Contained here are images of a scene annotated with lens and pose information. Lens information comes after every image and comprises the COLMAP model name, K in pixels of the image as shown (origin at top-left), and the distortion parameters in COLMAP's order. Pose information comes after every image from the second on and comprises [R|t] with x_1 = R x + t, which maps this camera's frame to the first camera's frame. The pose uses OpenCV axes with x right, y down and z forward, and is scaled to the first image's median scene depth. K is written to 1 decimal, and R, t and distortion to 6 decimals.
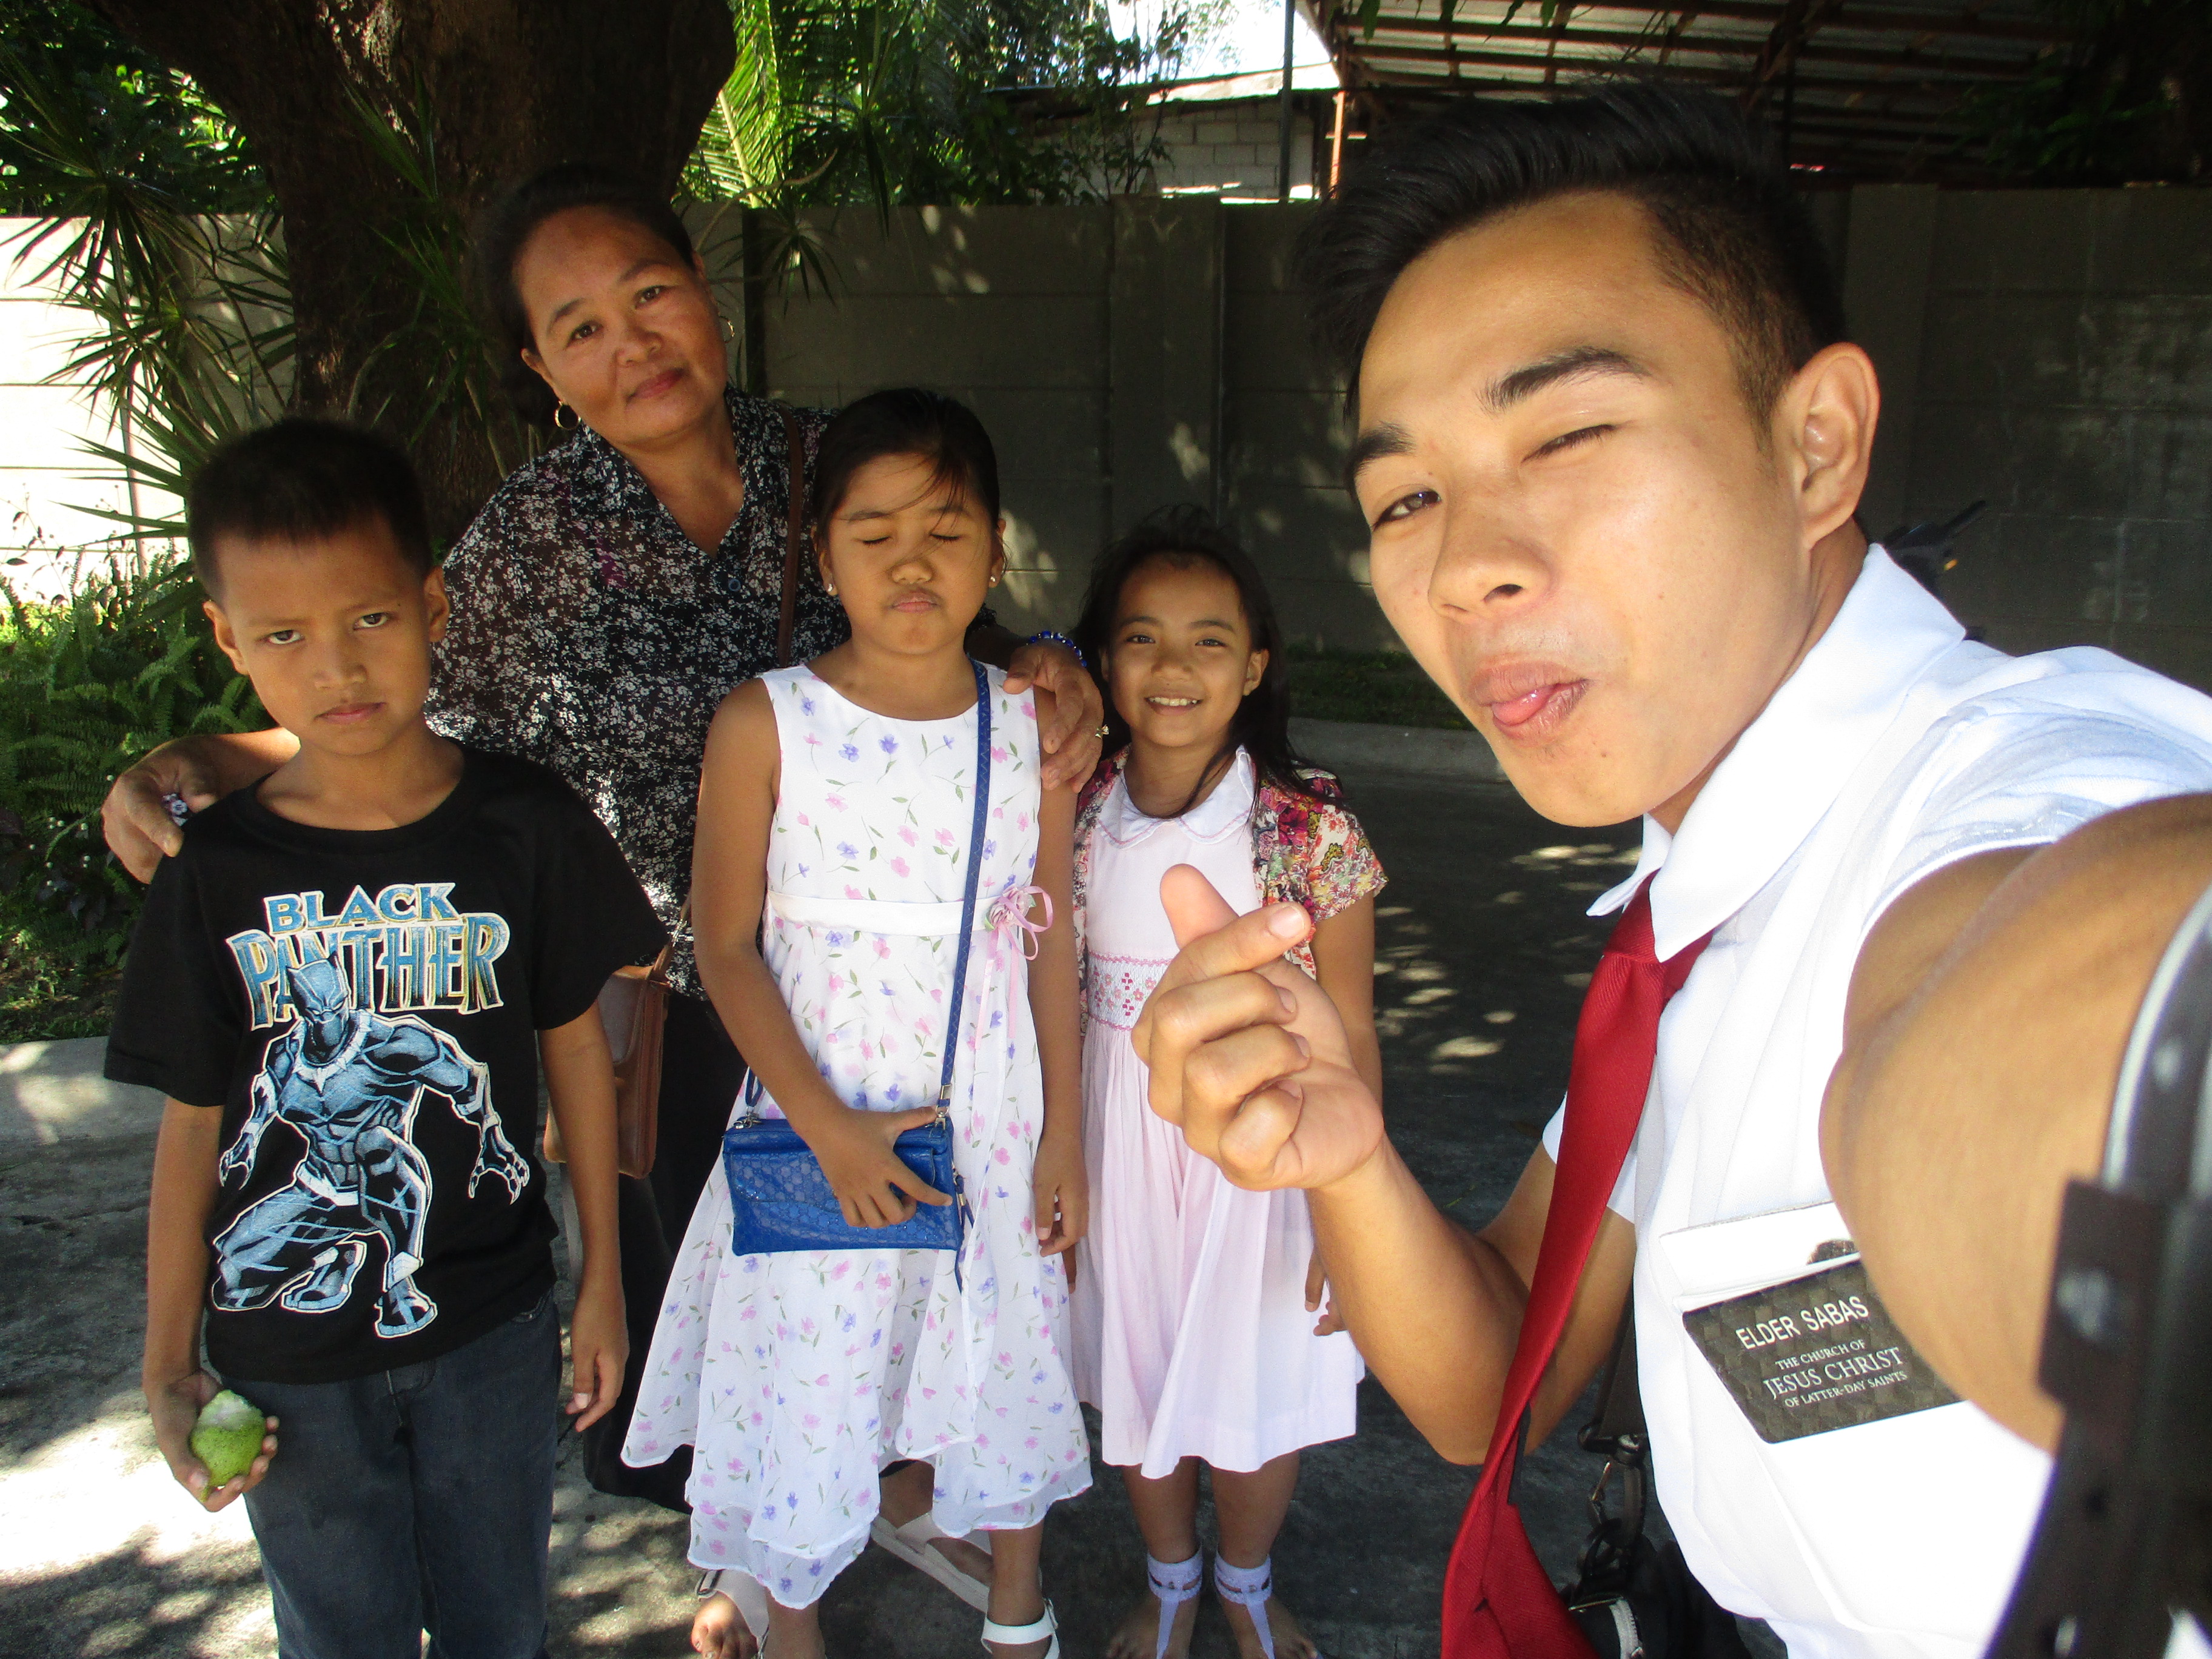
lens RADIAL K [[1827.4, 0, 1109.9], [0, 1827.4, 828.7], [0, 0, 1]] dist [-0.035887, 0.013826]
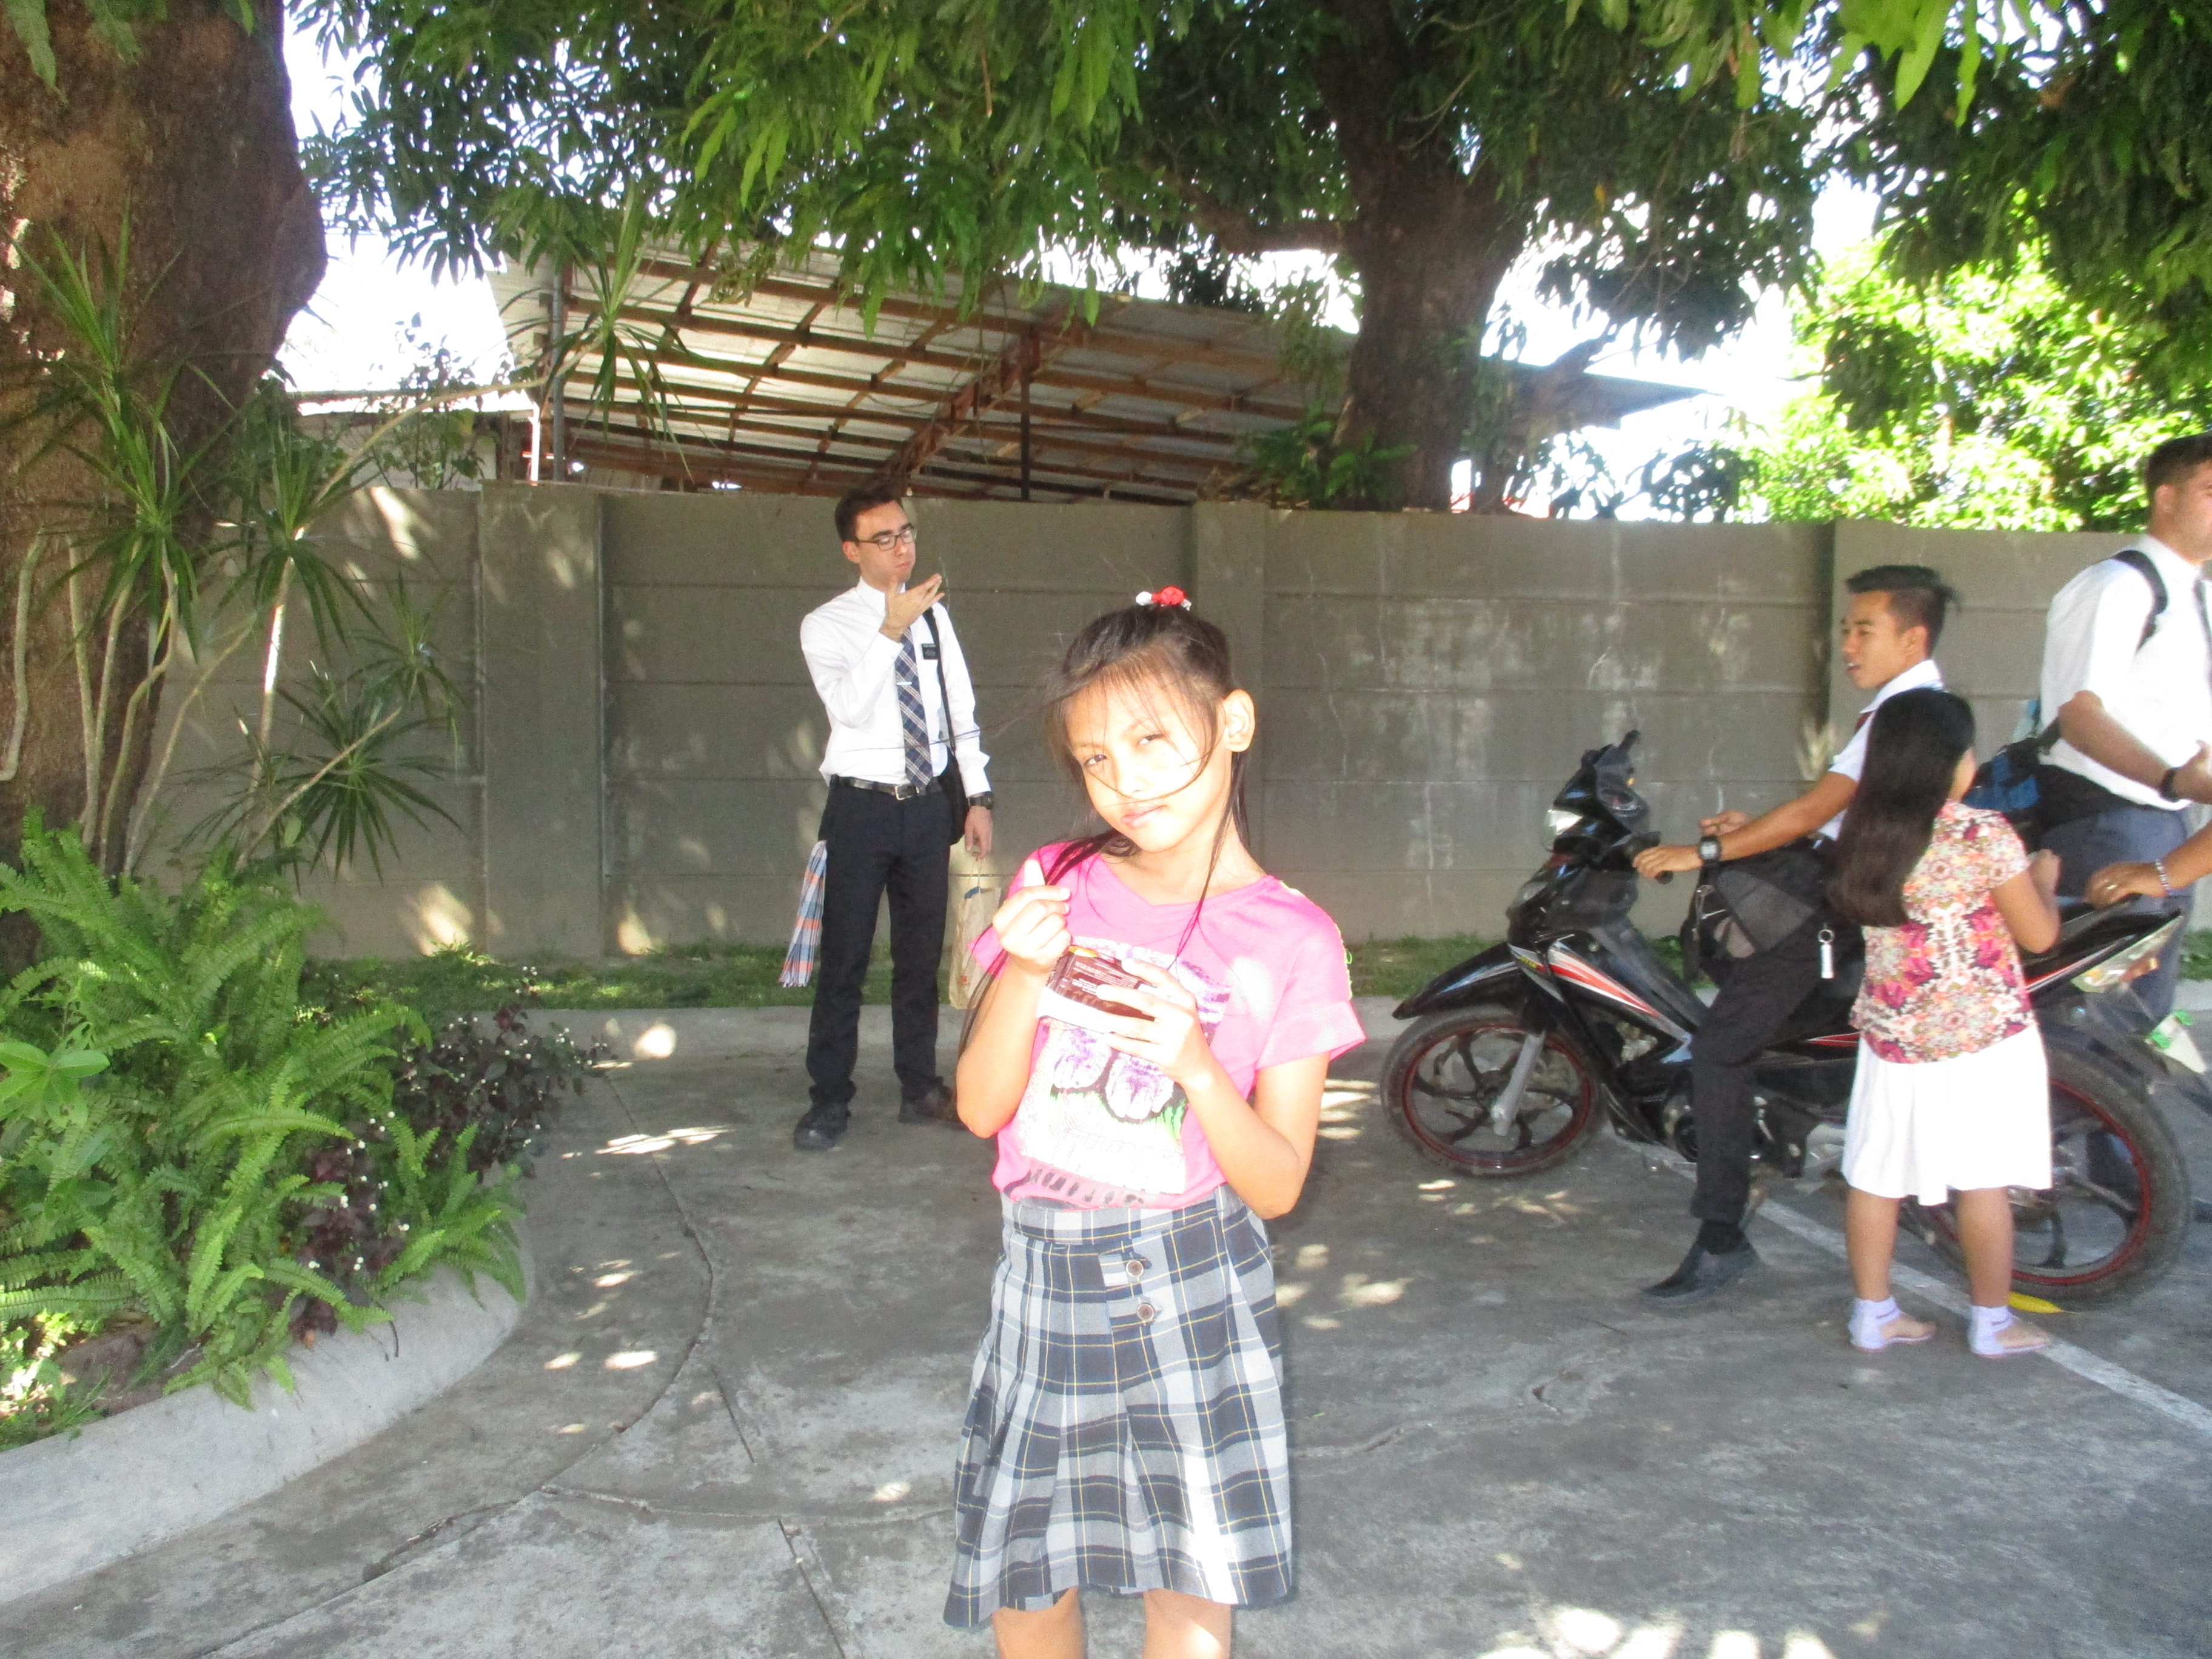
lens RADIAL K [[1827.4, 0, 1109.9], [0, 1827.4, 828.7], [0, 0, 1]] dist [-0.035887, 0.013826]
pose [[0.873601, -0.033509, 0.485488, -0.199298], [0.119862, 0.981709, -0.147924, 0.009977], [-0.471651, 0.187418, 0.861638, 0.073400]]
